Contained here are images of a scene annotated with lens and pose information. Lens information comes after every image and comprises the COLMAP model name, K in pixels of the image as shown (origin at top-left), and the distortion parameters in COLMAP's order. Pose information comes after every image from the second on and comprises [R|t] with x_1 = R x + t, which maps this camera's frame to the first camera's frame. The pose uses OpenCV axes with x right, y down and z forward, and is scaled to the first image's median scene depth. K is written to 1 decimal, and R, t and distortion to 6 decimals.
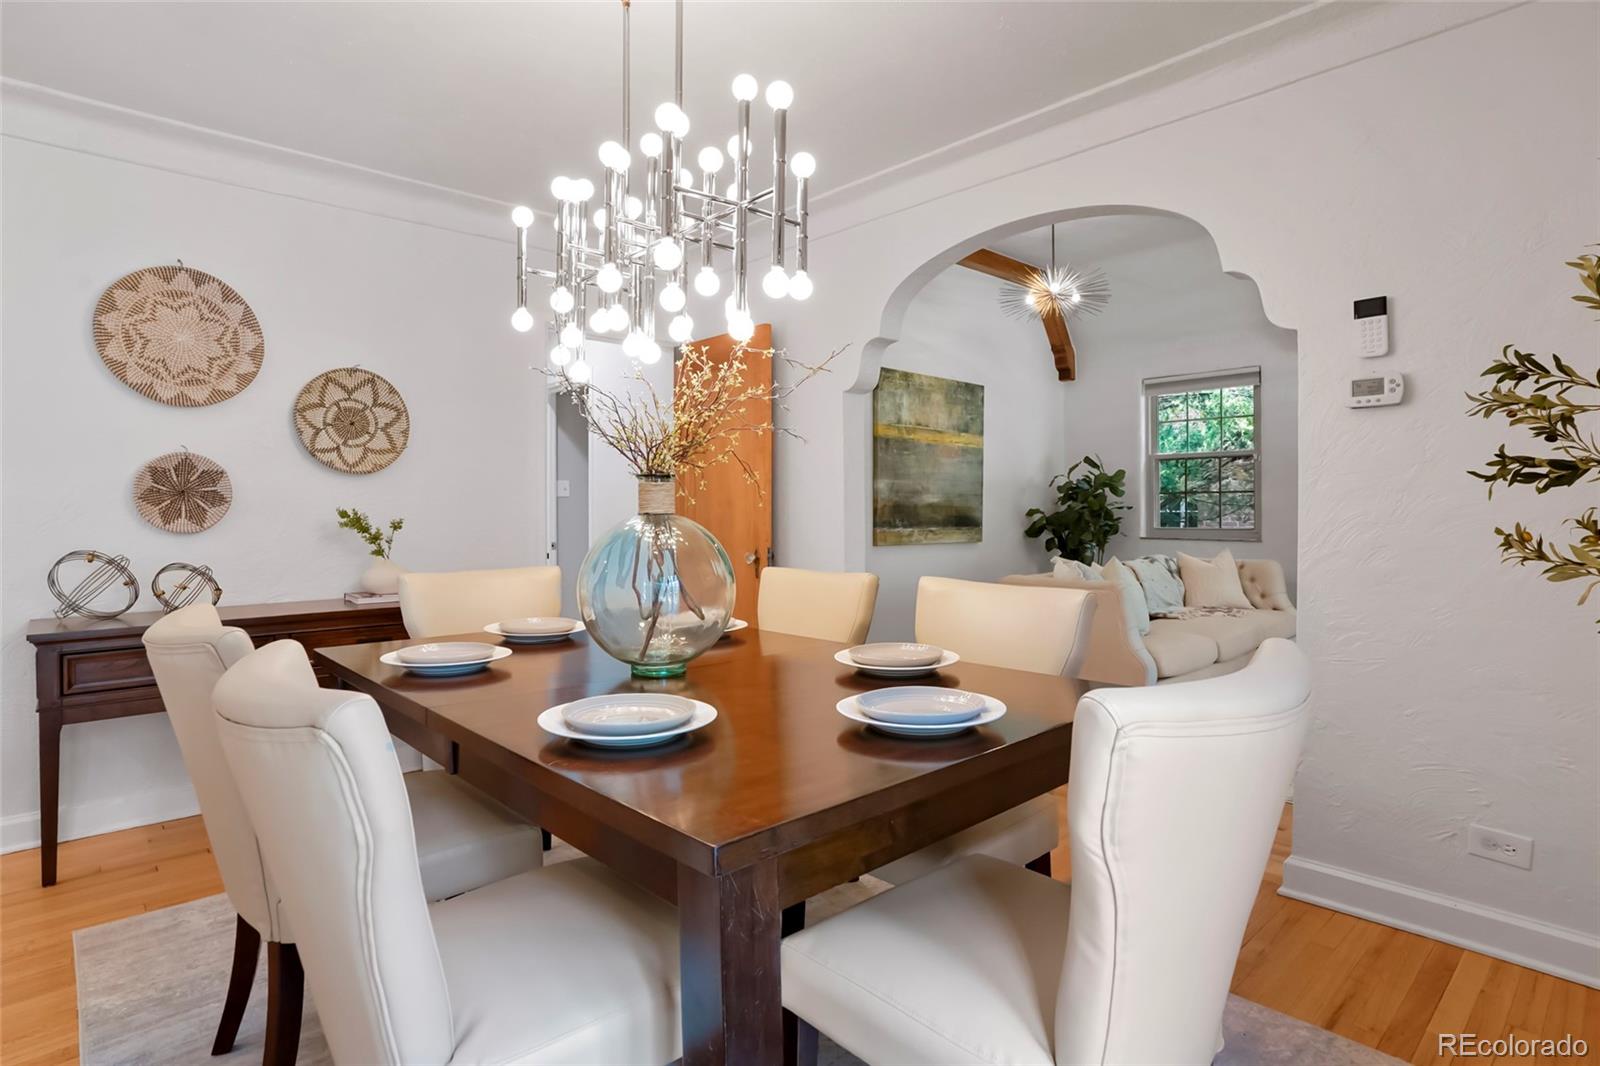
lens RADIAL K [[843.1, 0, 791.5], [0, 843.1, 502.8], [0, 0, 1]] dist [-0.012591, 0.001489]
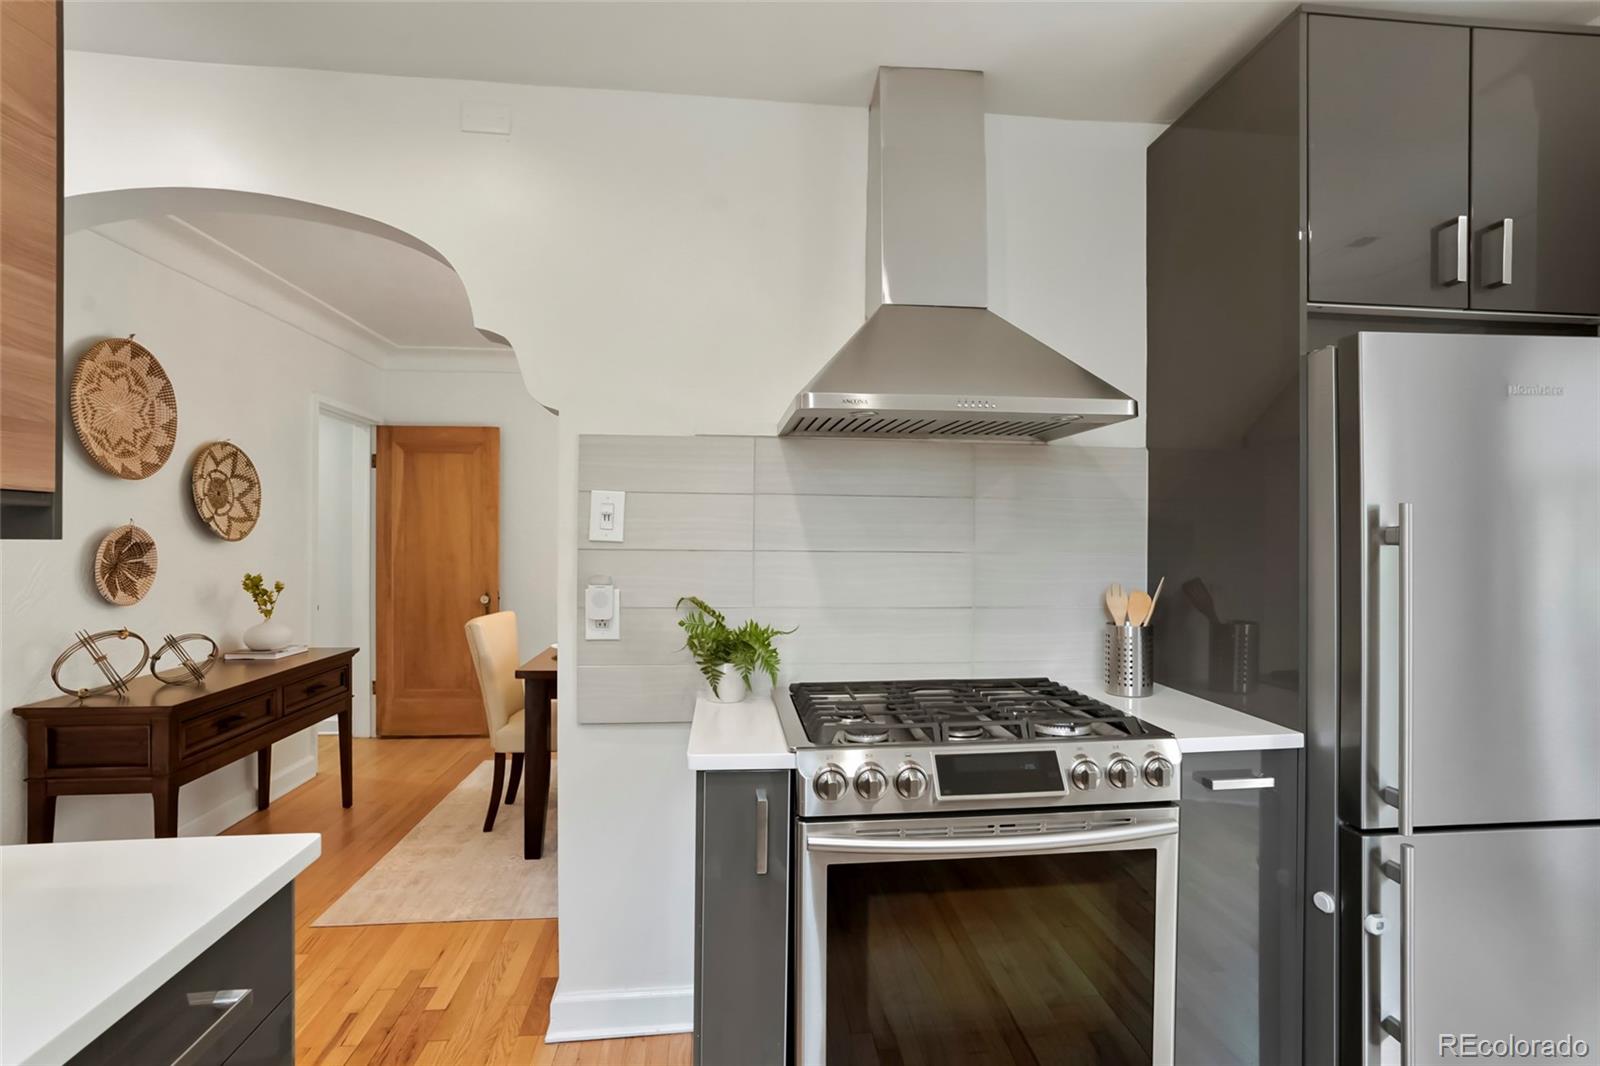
lens RADIAL K [[745.7, 0, 800.2], [0, 745.7, 528.7], [0, 0, 1]] dist [-0.029348, 0.004427]
pose [[0.570542, 0.003138, 0.821262, -0.882420], [-0.000788, 0.999994, -0.003274, -0.048166], [-0.821268, 0.001221, 0.570542, -0.140487]]
